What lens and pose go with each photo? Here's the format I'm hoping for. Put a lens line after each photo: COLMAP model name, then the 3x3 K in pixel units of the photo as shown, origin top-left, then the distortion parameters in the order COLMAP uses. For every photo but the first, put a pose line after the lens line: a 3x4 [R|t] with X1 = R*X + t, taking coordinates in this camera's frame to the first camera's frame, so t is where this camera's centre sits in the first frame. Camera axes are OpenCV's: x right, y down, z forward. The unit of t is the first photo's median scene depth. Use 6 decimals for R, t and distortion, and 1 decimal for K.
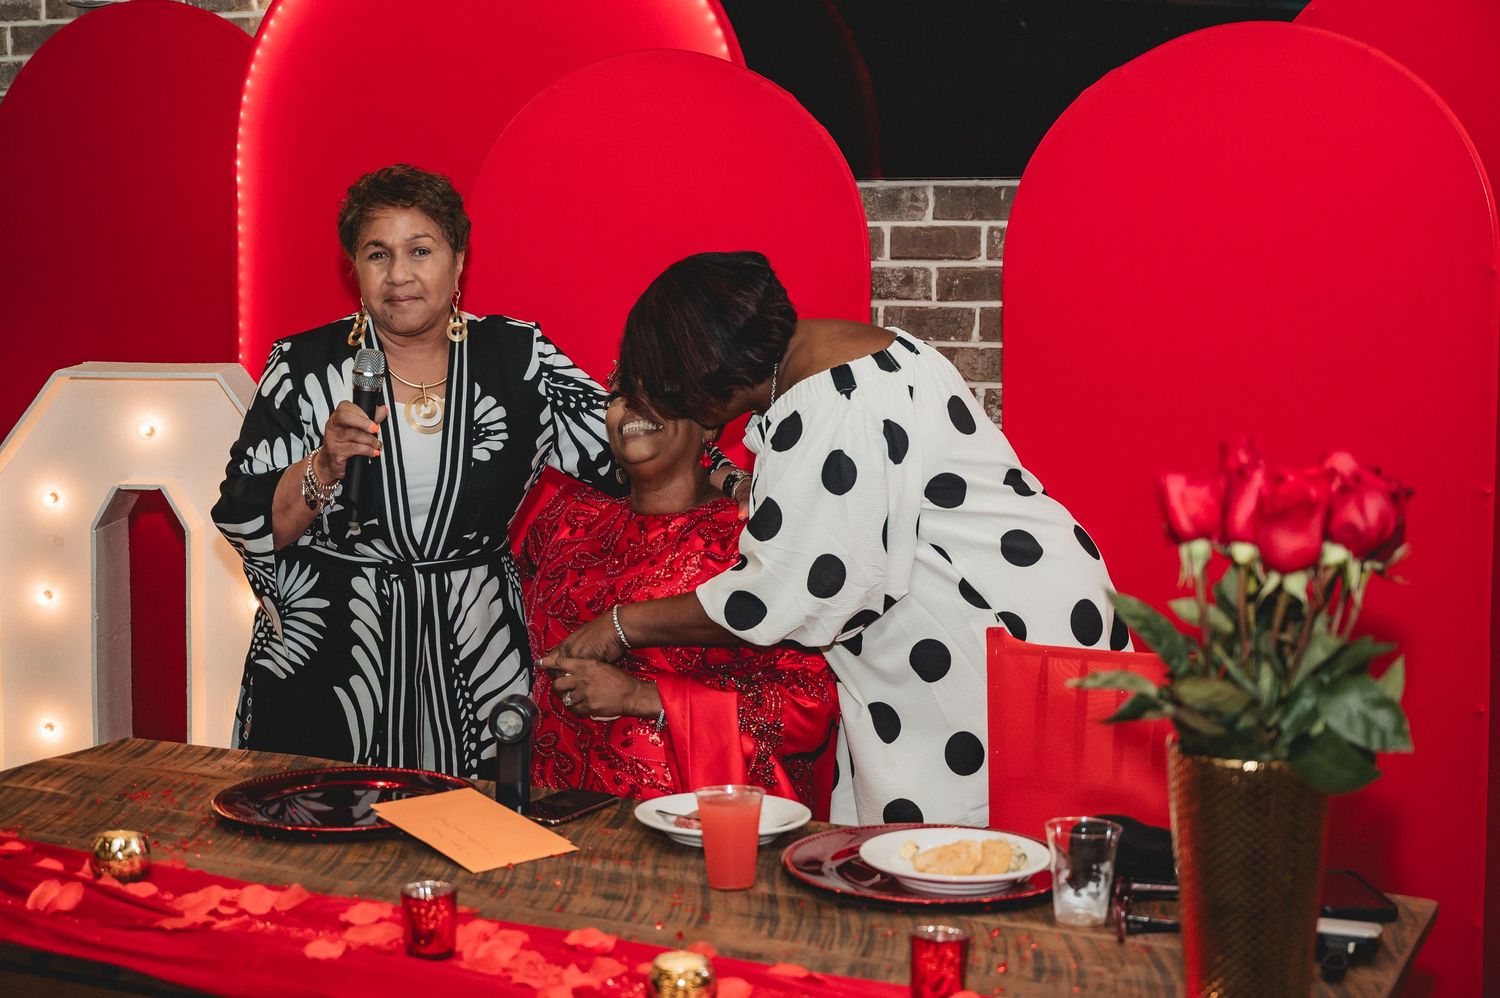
lens RADIAL K [[2237.7, 0, 749.0], [0, 2237.7, 495.5], [0, 0, 1]] dist [0.018714, 0.000000]
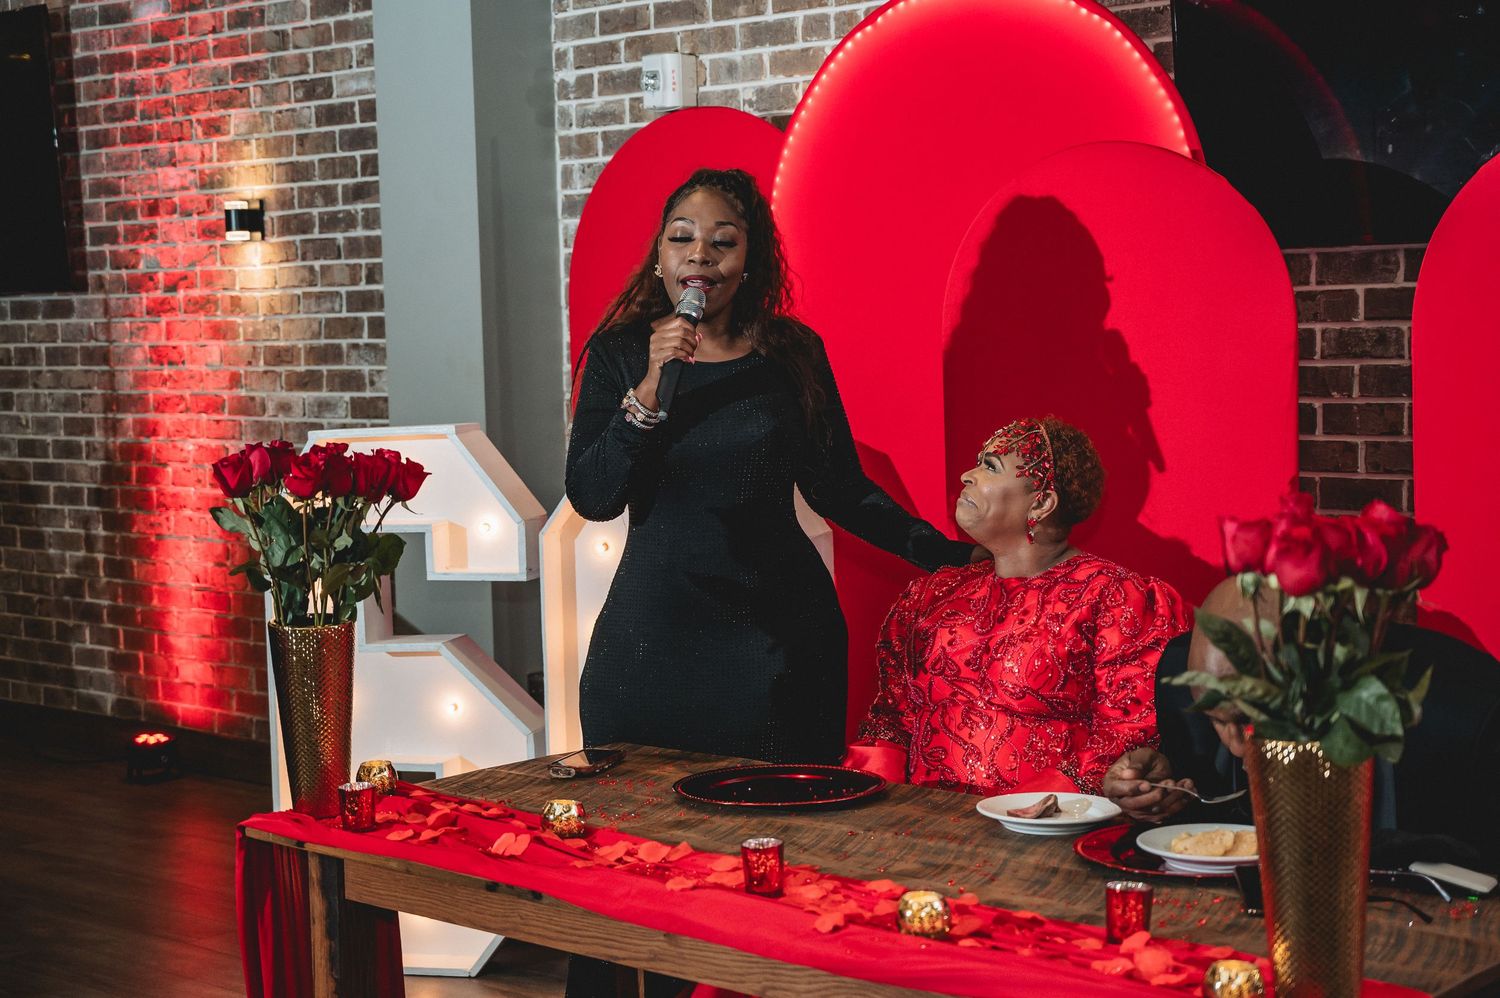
lens RADIAL K [[2382.9, 0, 749.6], [0, 2382.9, 502.3], [0, 0, 1]] dist [0.005890, 0.000000]
pose [[0.955679, -0.005015, -0.294368, 0.233756], [-0.001037, 0.999791, -0.020399, 0.005437], [0.294409, 0.019800, 0.955474, -0.297161]]
